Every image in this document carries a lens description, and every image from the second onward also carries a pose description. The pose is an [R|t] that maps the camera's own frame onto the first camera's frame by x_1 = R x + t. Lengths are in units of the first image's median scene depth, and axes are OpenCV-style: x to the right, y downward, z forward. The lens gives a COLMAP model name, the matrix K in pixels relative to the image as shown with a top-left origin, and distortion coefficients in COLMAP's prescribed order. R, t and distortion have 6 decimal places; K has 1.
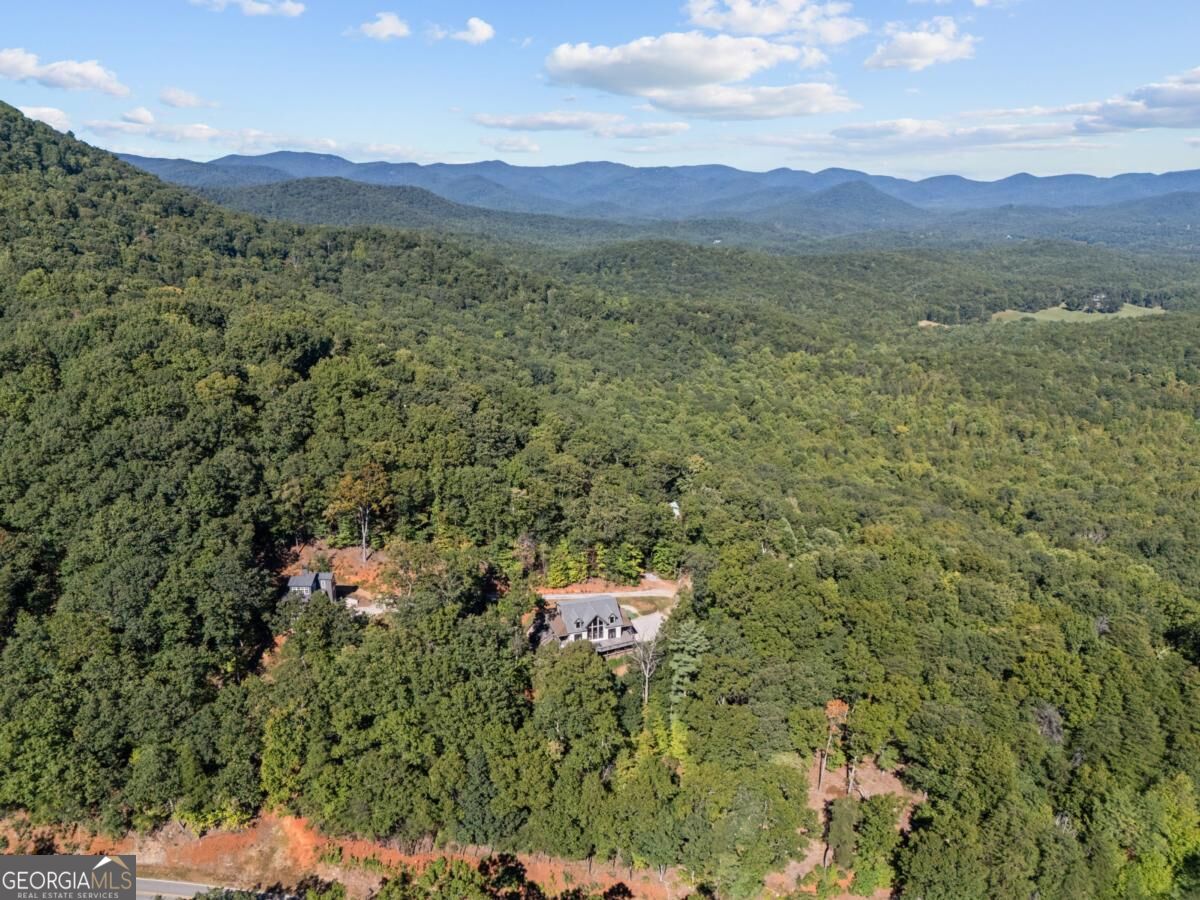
lens RADIAL K [[872.6, 0, 600.1], [0, 872.6, 459.2], [0, 0, 1]] dist [0.085388, -0.078979]
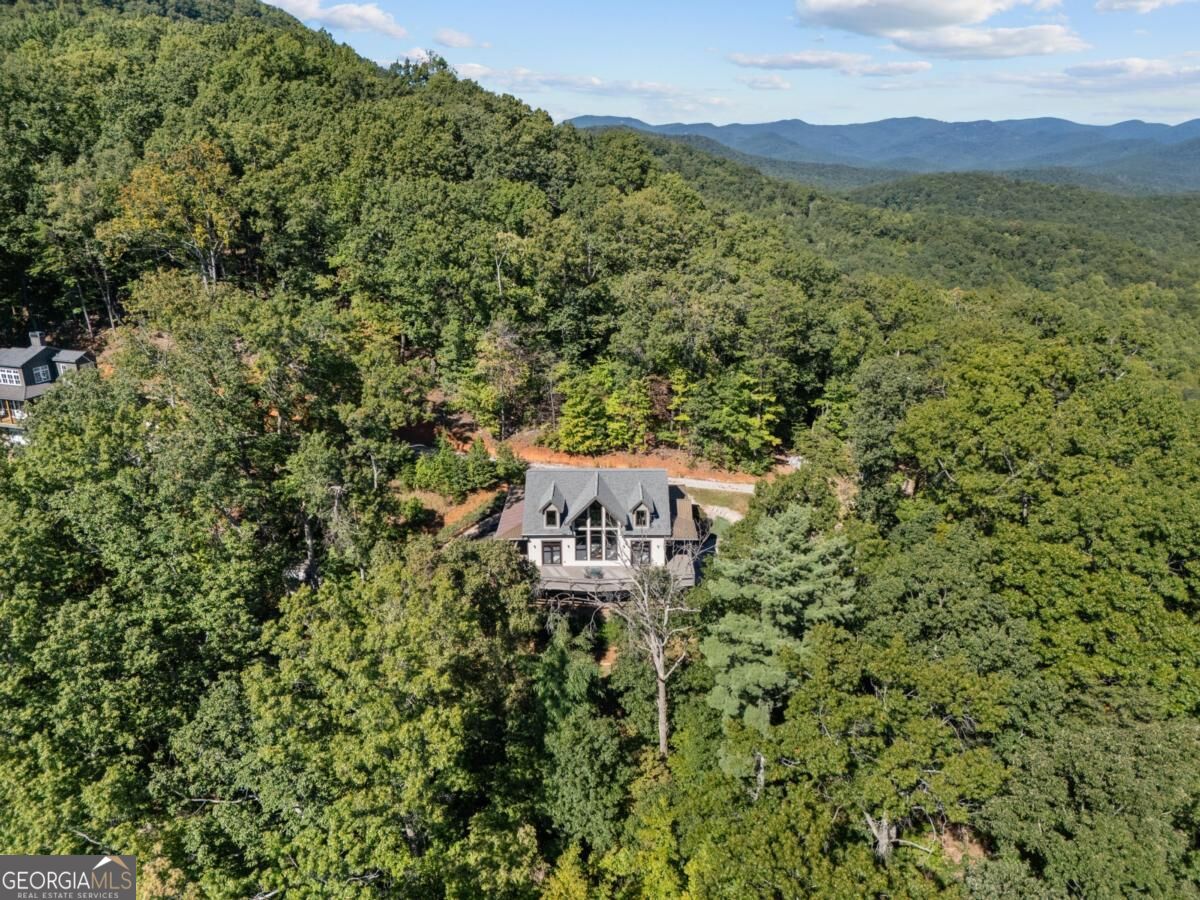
lens RADIAL K [[872.6, 0, 601.8], [0, 872.6, 449.6], [0, 0, 1]] dist [0.085388, -0.078979]
pose [[0.950572, 0.090003, -0.297174, 0.026536], [-0.082735, 0.995886, 0.036973, 0.033684], [0.299279, -0.010558, 0.954107, 0.149504]]
